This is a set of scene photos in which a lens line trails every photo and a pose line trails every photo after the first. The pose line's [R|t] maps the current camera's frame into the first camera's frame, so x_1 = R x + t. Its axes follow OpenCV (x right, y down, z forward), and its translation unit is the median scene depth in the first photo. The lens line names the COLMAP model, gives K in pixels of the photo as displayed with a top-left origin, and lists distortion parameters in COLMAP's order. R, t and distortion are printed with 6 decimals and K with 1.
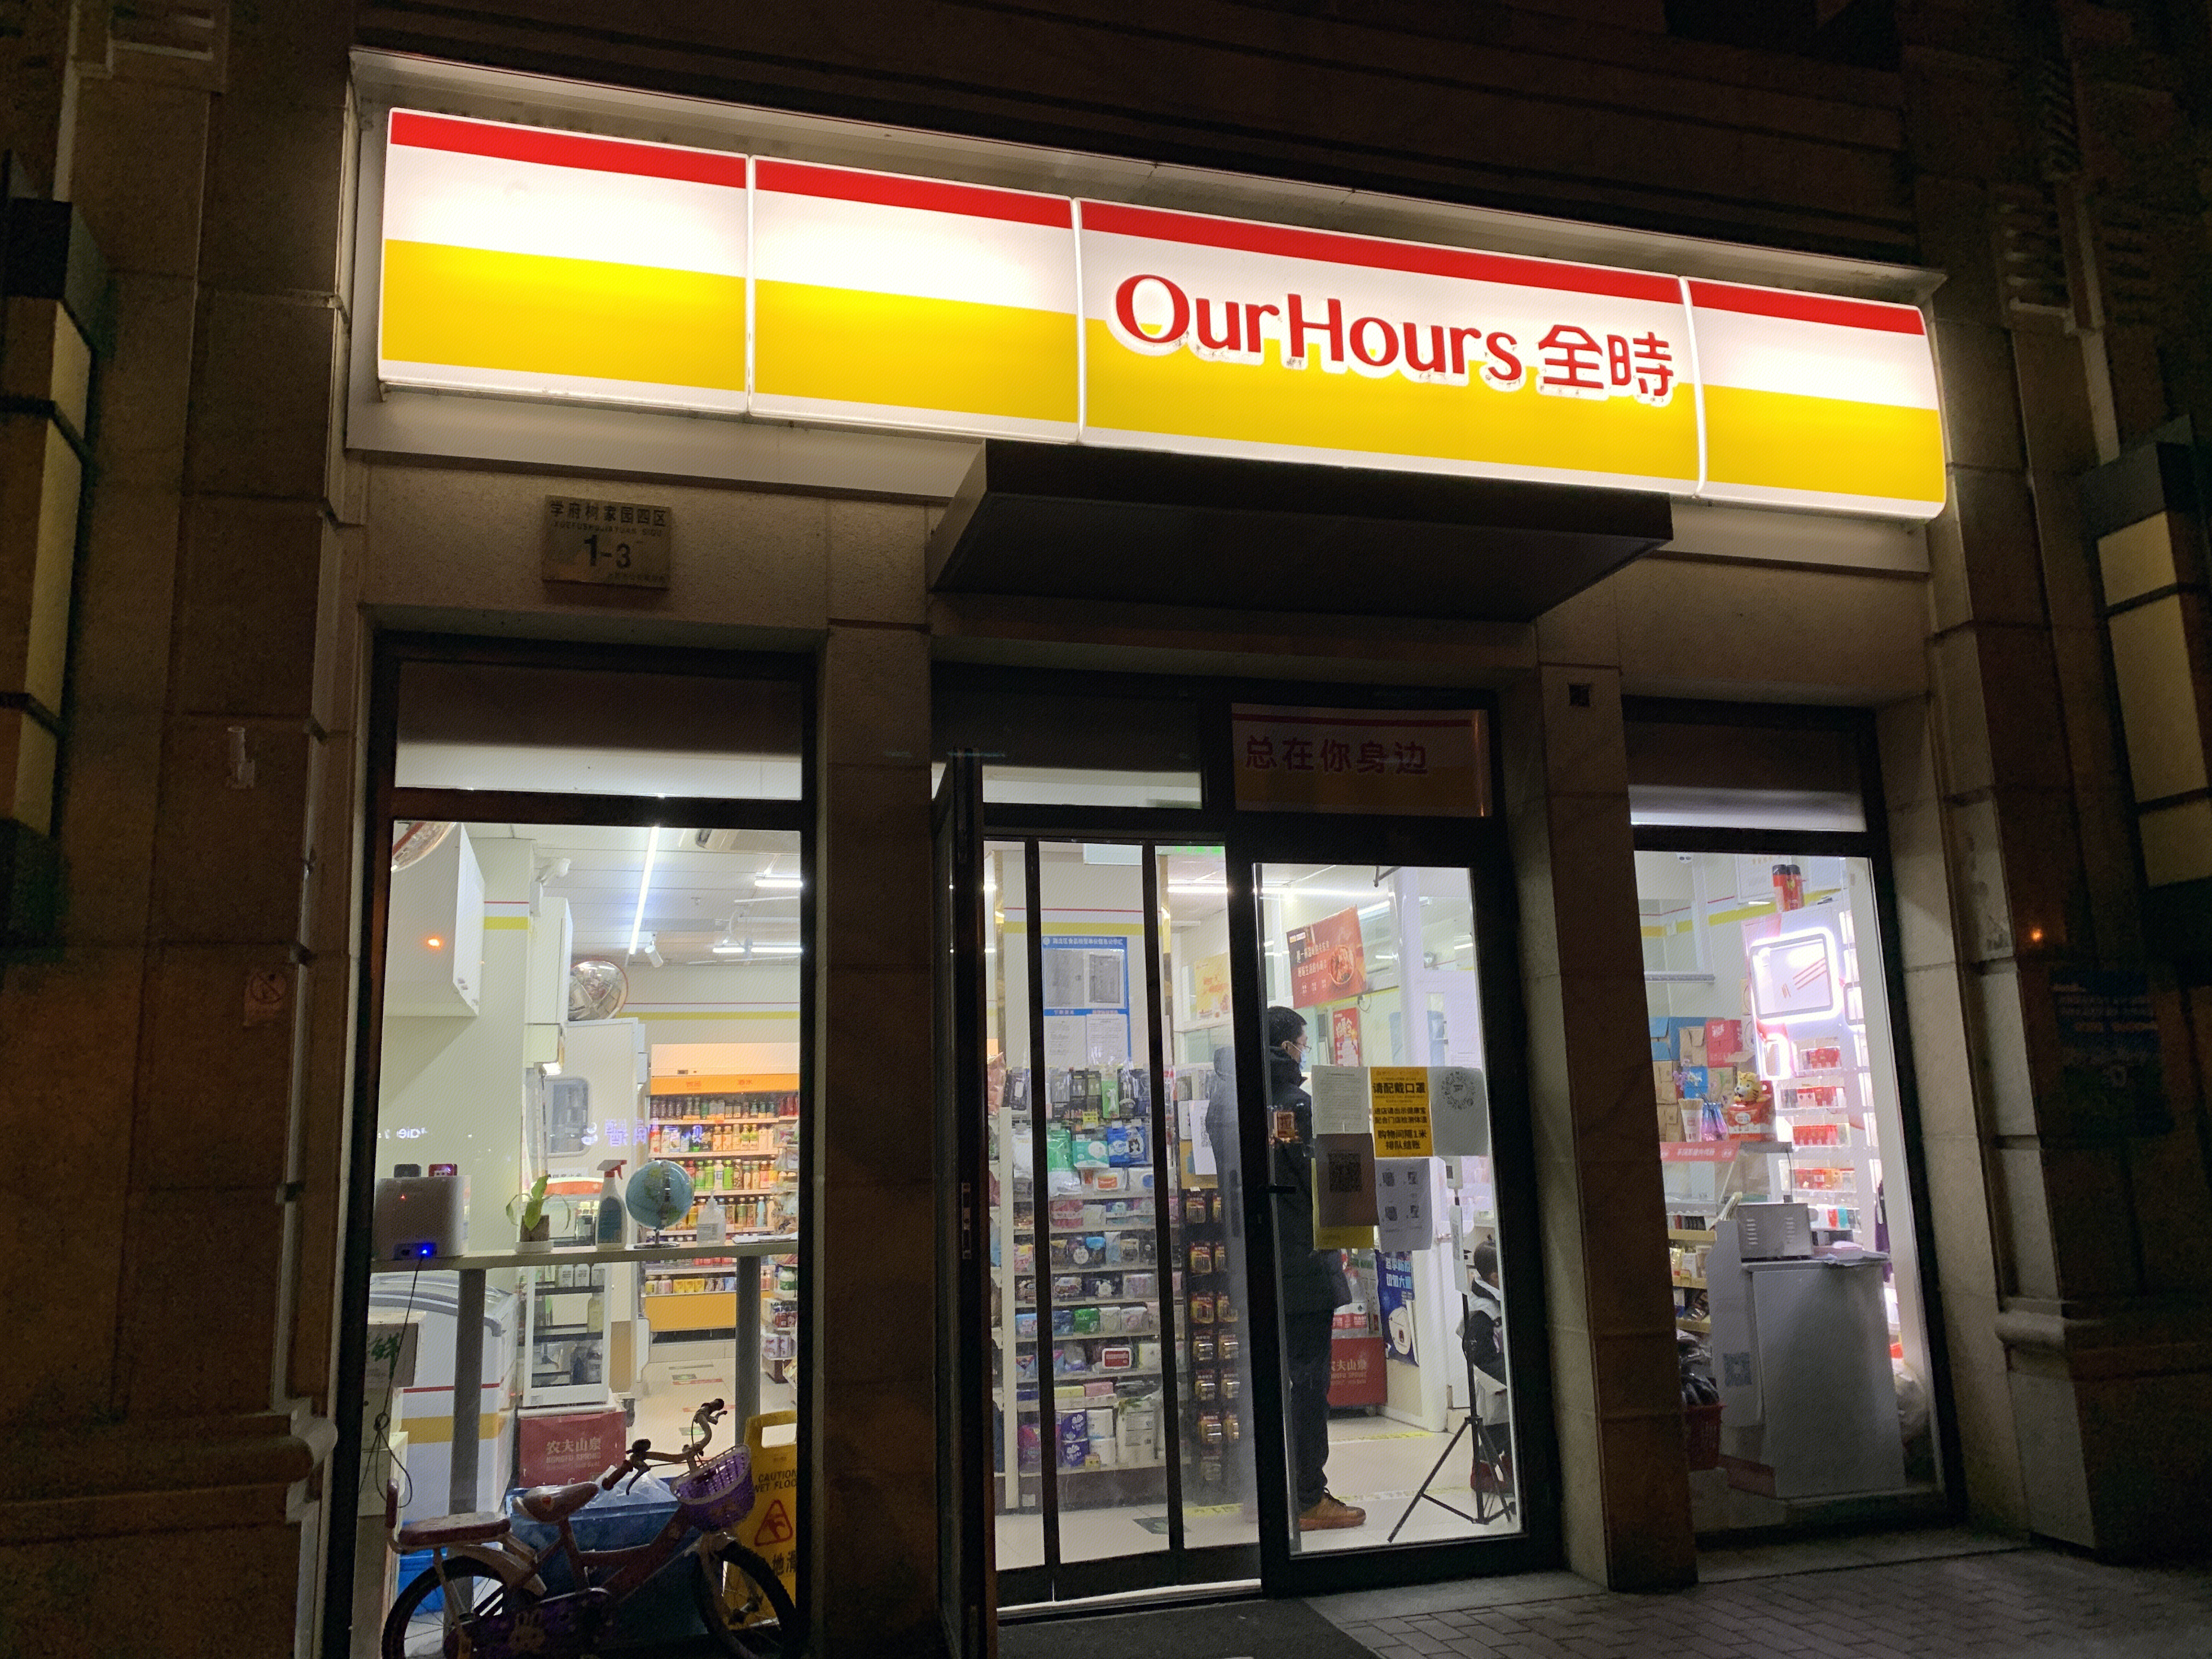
lens RADIAL K [[1670.8, 0, 1114.5], [0, 1670.8, 827.1], [0, 0, 1]] dist [-0.001479, -0.027187]
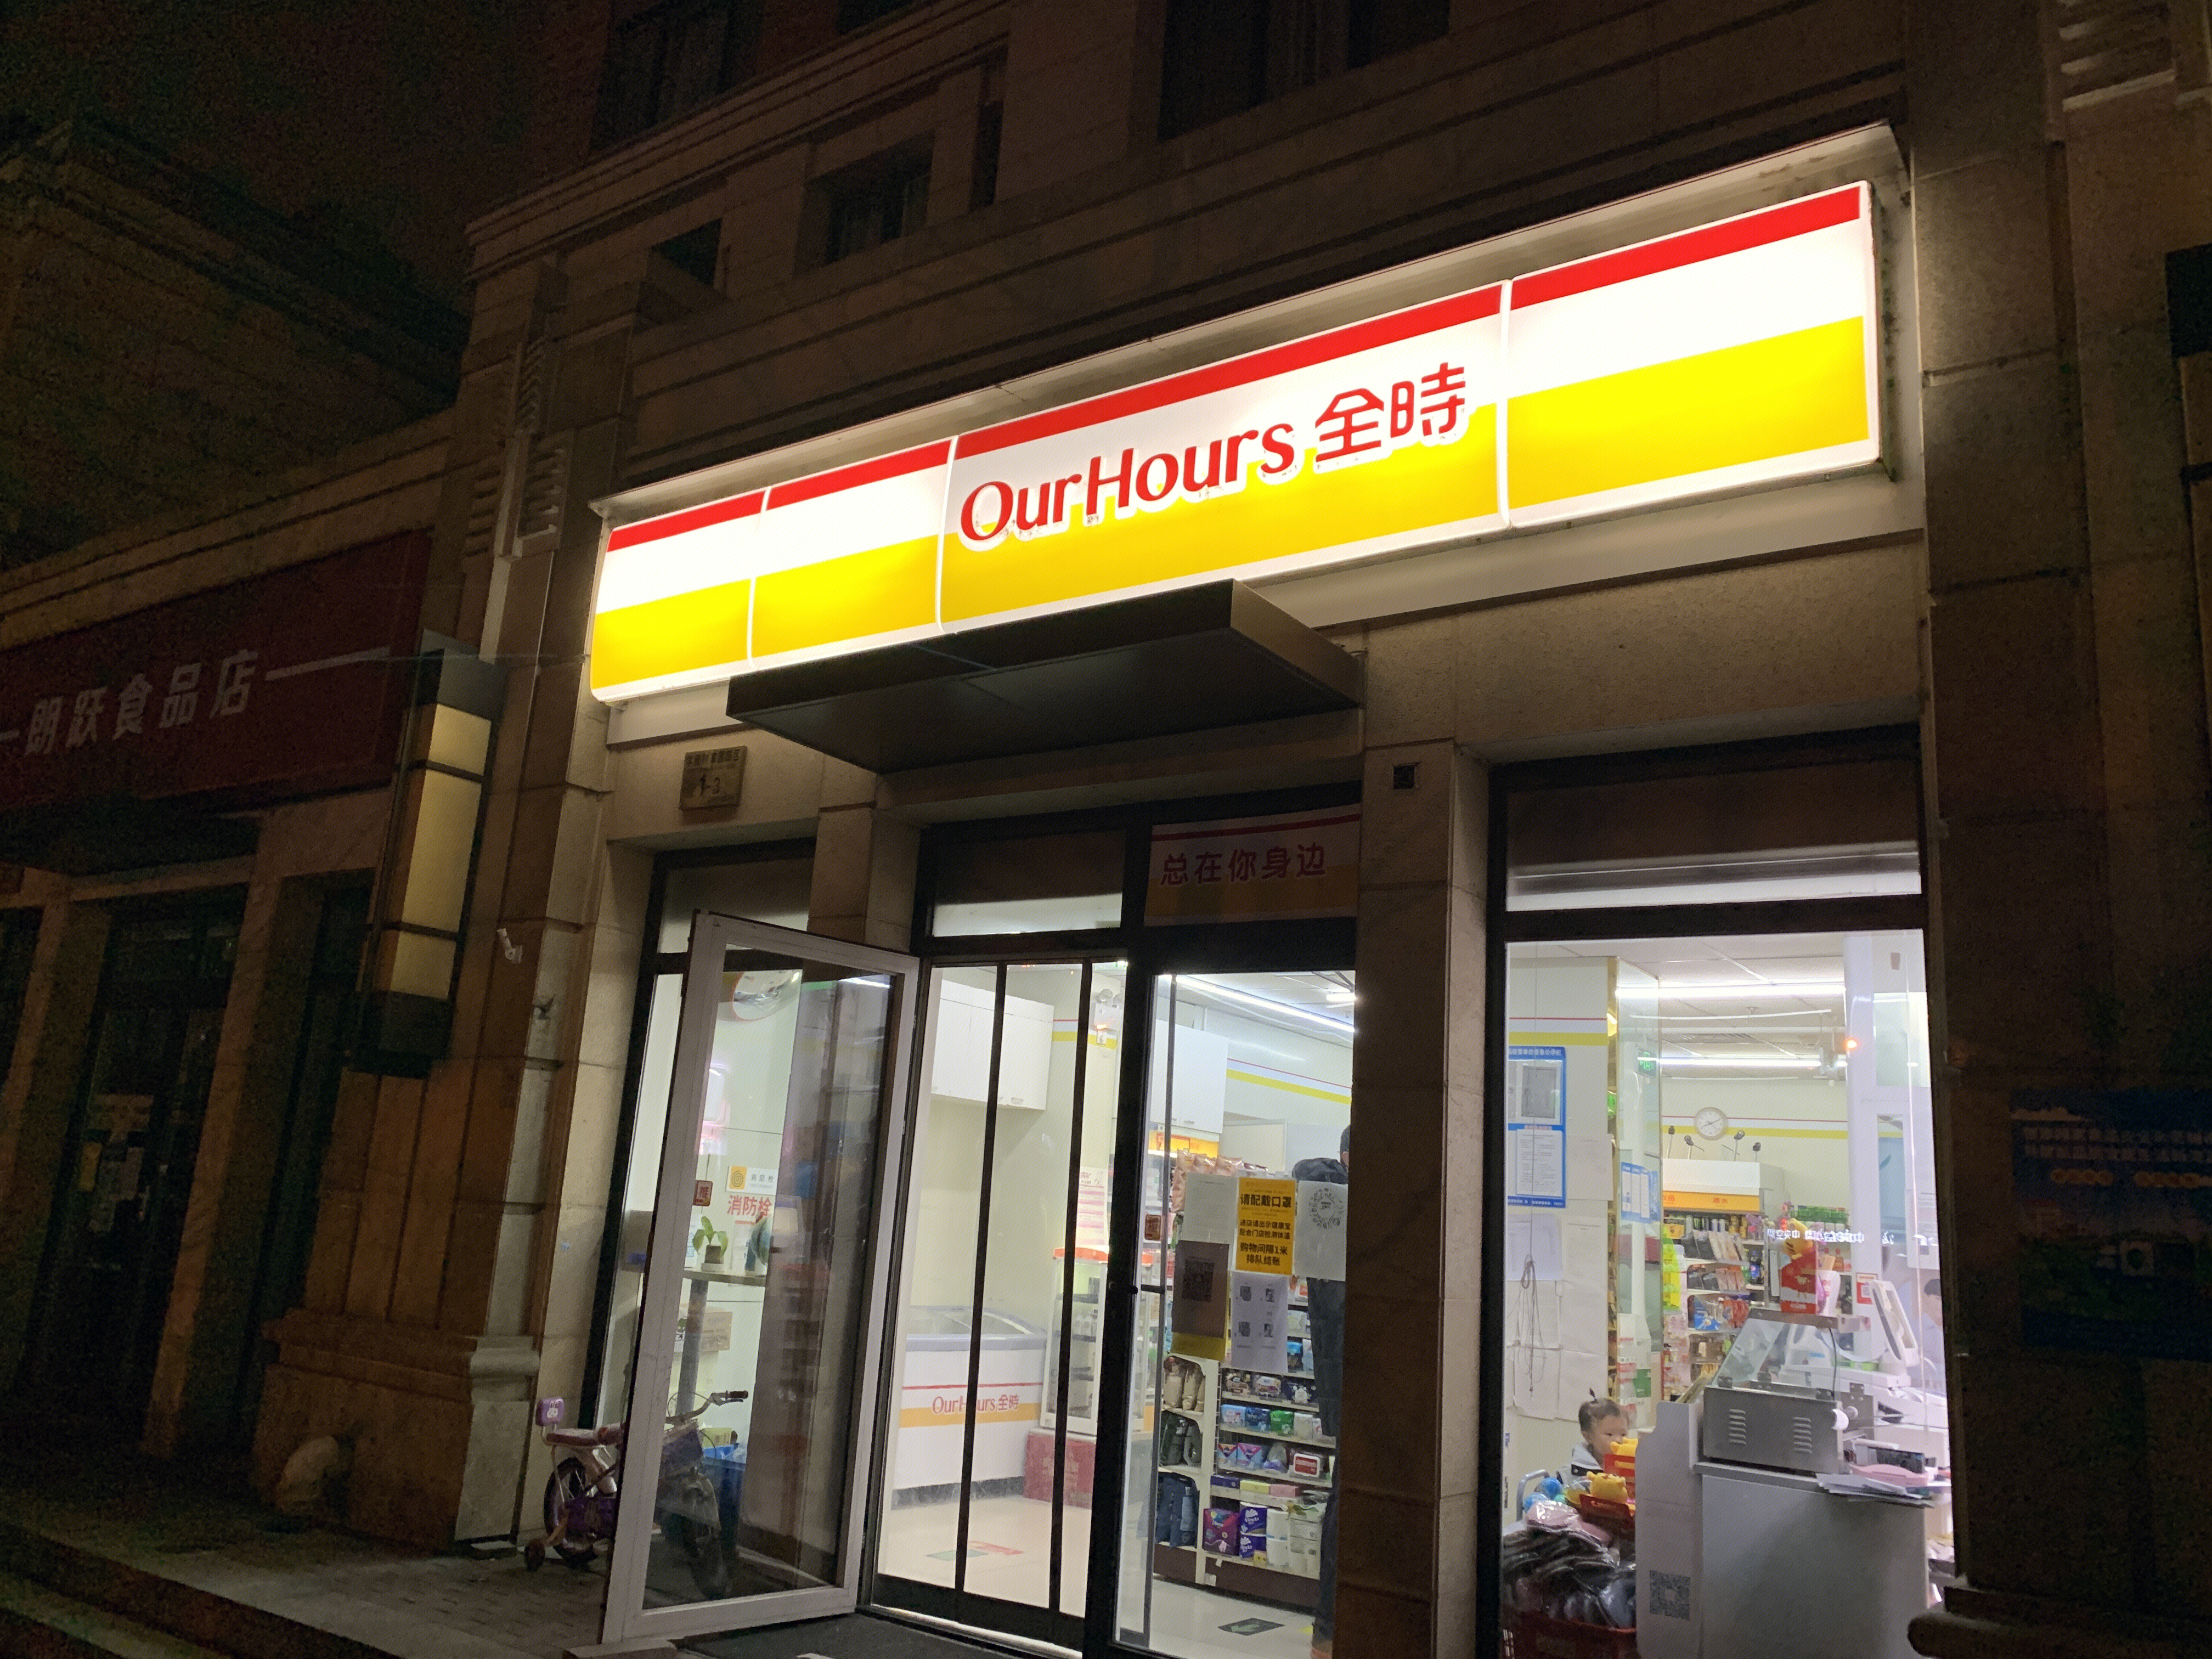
lens RADIAL K [[1772.1, 0, 1105.7], [0, 1772.1, 777.0], [0, 0, 1]] dist [0.034499, -0.131732]
pose [[0.598401, -0.125463, -0.791312, 0.961987], [0.063059, 0.991974, -0.109592, 0.017561], [0.798711, 0.015681, 0.601510, 0.291420]]
